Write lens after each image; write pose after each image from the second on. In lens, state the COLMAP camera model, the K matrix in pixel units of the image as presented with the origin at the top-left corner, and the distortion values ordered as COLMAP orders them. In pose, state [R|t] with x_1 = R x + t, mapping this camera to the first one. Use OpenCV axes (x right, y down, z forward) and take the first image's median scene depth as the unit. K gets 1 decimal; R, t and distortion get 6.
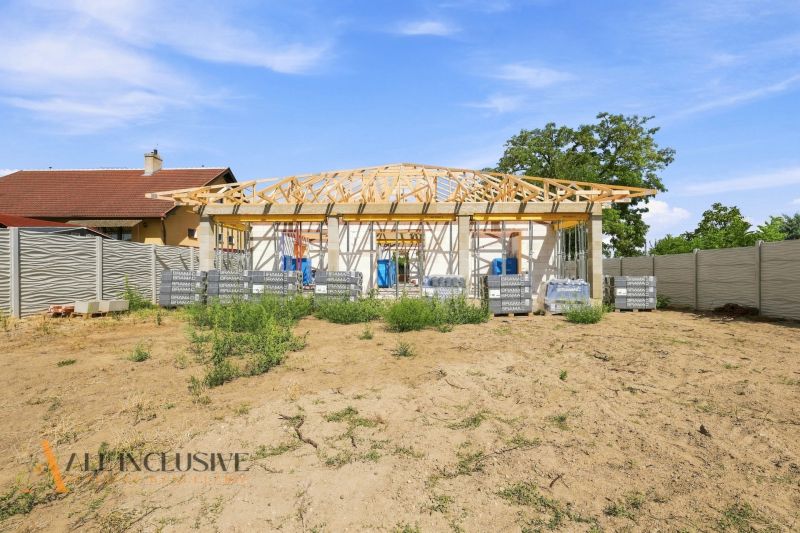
lens RADIAL K [[371.0, 0, 398.6], [0, 371.0, 270.3], [0, 0, 1]] dist [0.016928, -0.010738]
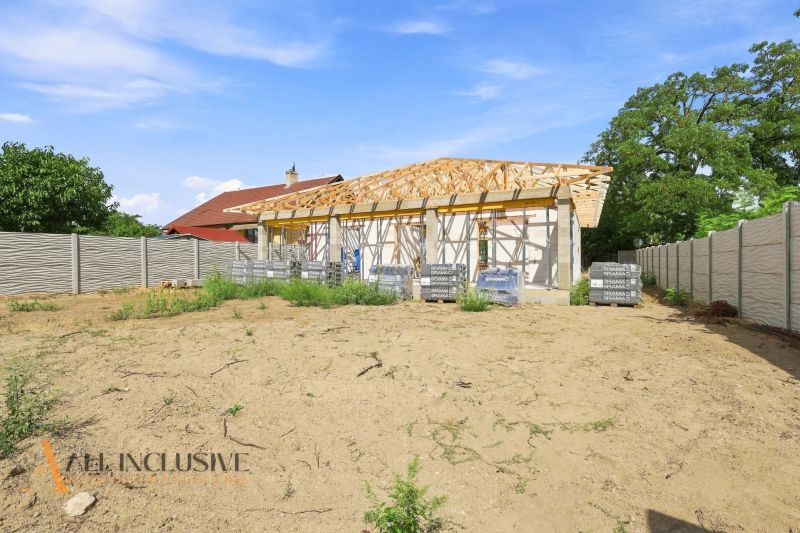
lens RADIAL K [[371.0, 0, 398.6], [0, 371.0, 270.3], [0, 0, 1]] dist [0.016928, -0.010738]
pose [[0.879989, 0.010267, -0.474883, 0.604136], [0.005380, 0.999487, 0.031577, -0.003392], [0.474963, -0.030343, 0.879483, 0.002908]]
